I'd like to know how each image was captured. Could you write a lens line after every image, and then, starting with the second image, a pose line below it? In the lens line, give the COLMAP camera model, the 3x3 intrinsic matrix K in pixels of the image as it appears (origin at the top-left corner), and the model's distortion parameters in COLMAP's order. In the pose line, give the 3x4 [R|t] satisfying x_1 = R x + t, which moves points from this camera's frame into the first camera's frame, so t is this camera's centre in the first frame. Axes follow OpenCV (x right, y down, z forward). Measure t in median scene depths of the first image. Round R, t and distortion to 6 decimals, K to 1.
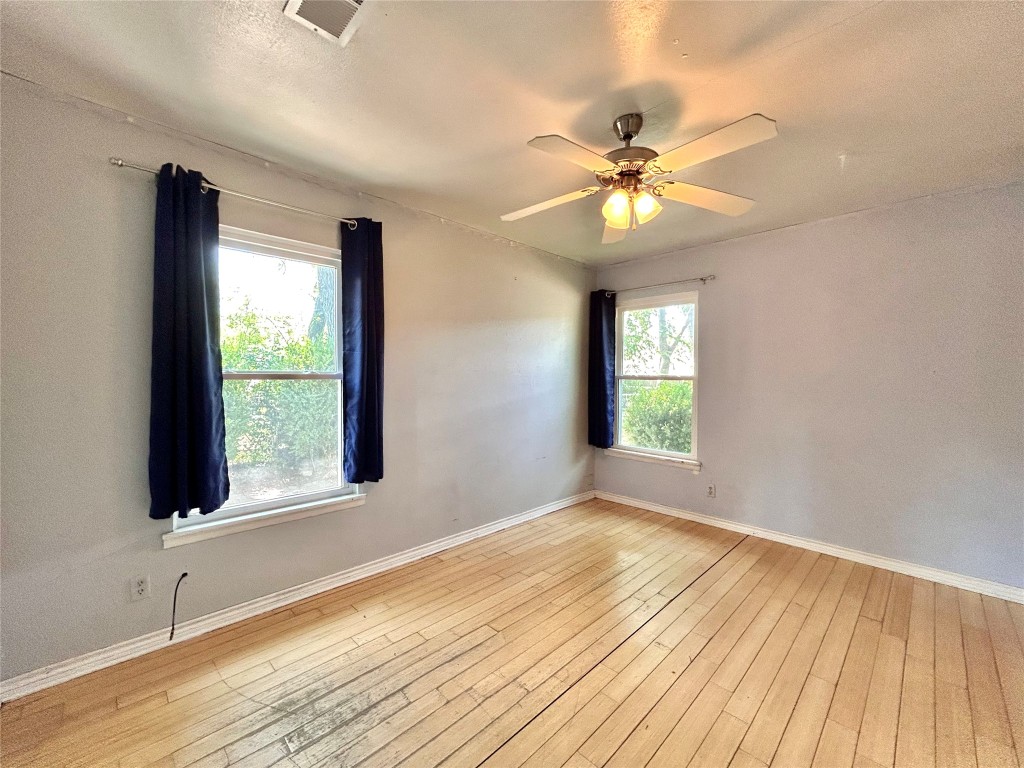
lens RADIAL K [[413.2, 0, 511.8], [0, 413.2, 381.2], [0, 0, 1]] dist [-0.002829, -0.000147]
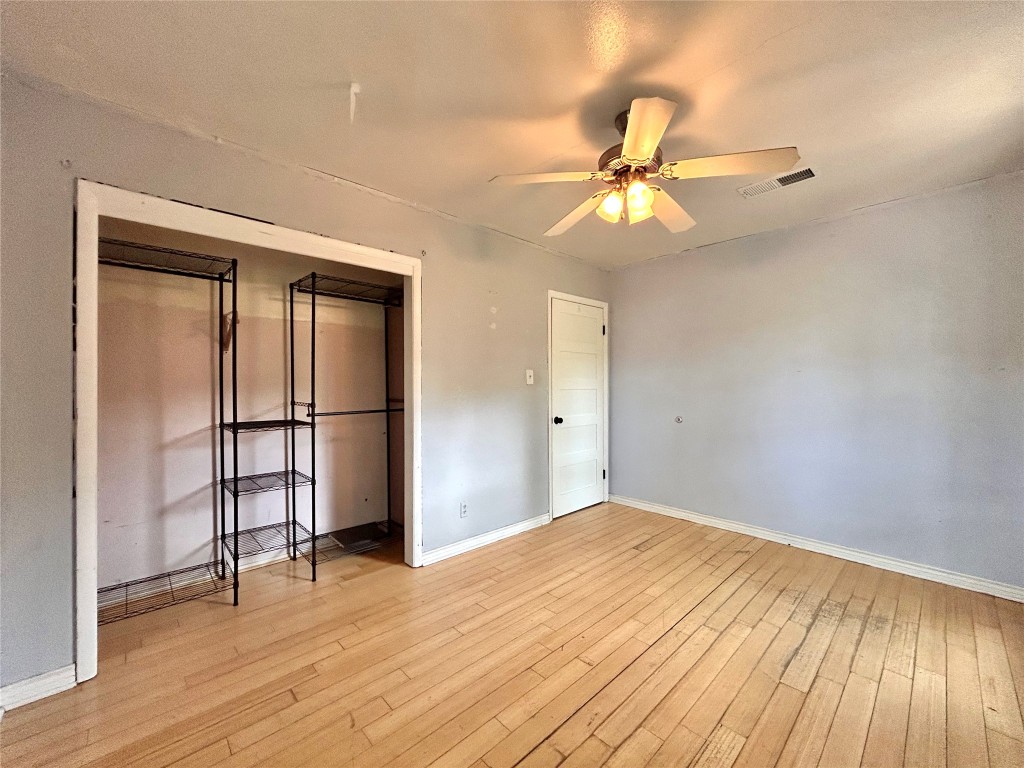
lens RADIAL K [[413.2, 0, 512.2], [0, 413.2, 384.2], [0, 0, 1]] dist [-0.002829, -0.000147]
pose [[-0.999835, -0.003525, 0.017821, 0.583221], [-0.003391, 0.999966, 0.007510, 0.011487], [-0.017846, 0.007448, -0.999813, 2.178192]]
